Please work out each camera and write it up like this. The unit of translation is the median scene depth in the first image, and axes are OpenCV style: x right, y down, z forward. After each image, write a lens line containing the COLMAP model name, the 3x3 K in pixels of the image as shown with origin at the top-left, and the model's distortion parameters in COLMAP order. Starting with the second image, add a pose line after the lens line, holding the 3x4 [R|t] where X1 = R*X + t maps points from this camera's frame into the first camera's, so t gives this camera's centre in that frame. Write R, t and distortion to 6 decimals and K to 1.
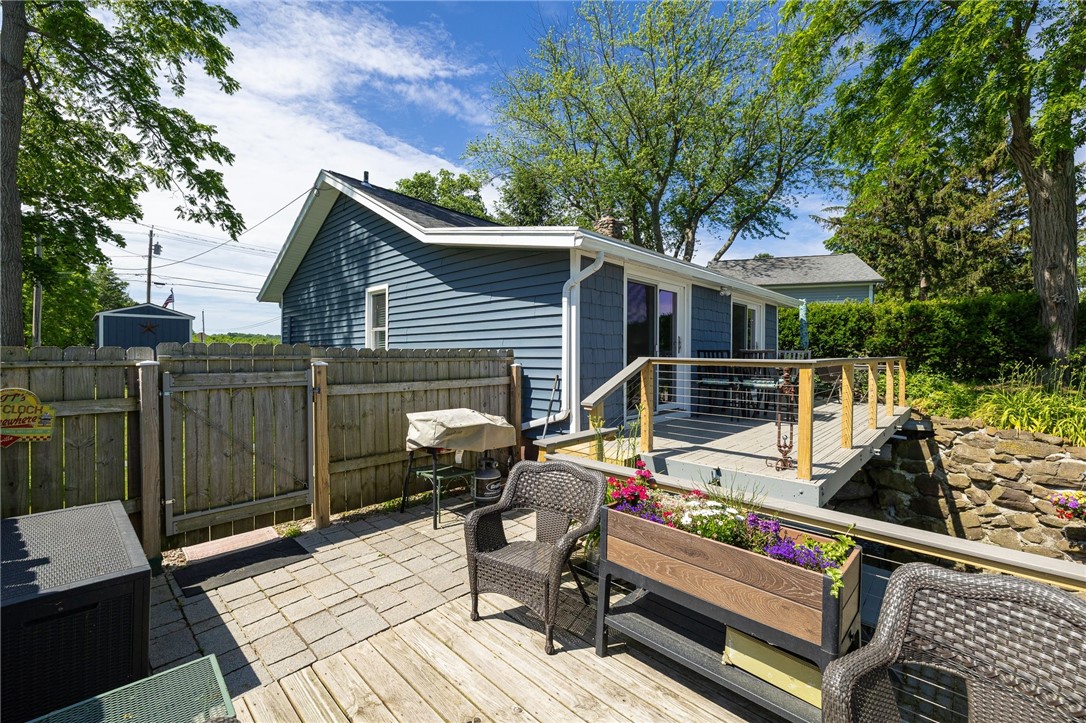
lens RADIAL K [[450.7, 0, 540.2], [0, 450.7, 357.4], [0, 0, 1]] dist [-0.000309, 0.000152]
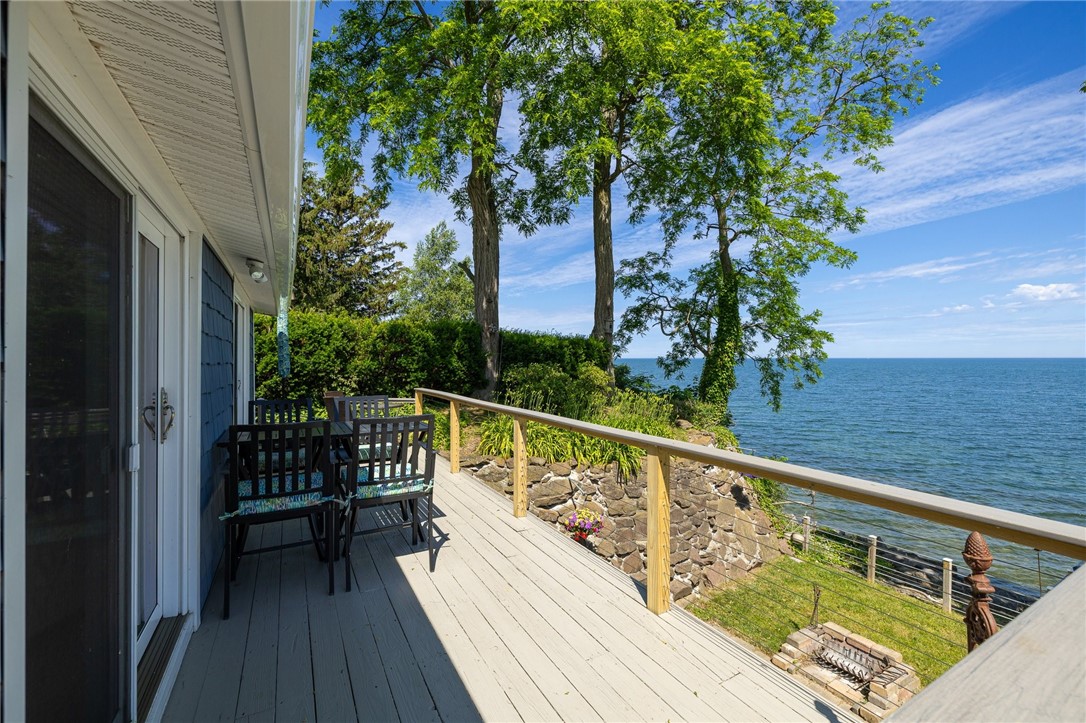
lens RADIAL K [[450.7, 0, 538.1], [0, 450.7, 355.7], [0, 0, 1]] dist [-0.000309, 0.000152]
pose [[0.290787, 0.003645, 0.956781, 0.059003], [0.010810, 0.999916, -0.007095, -0.042538], [-0.956727, 0.012406, 0.290723, 0.446357]]
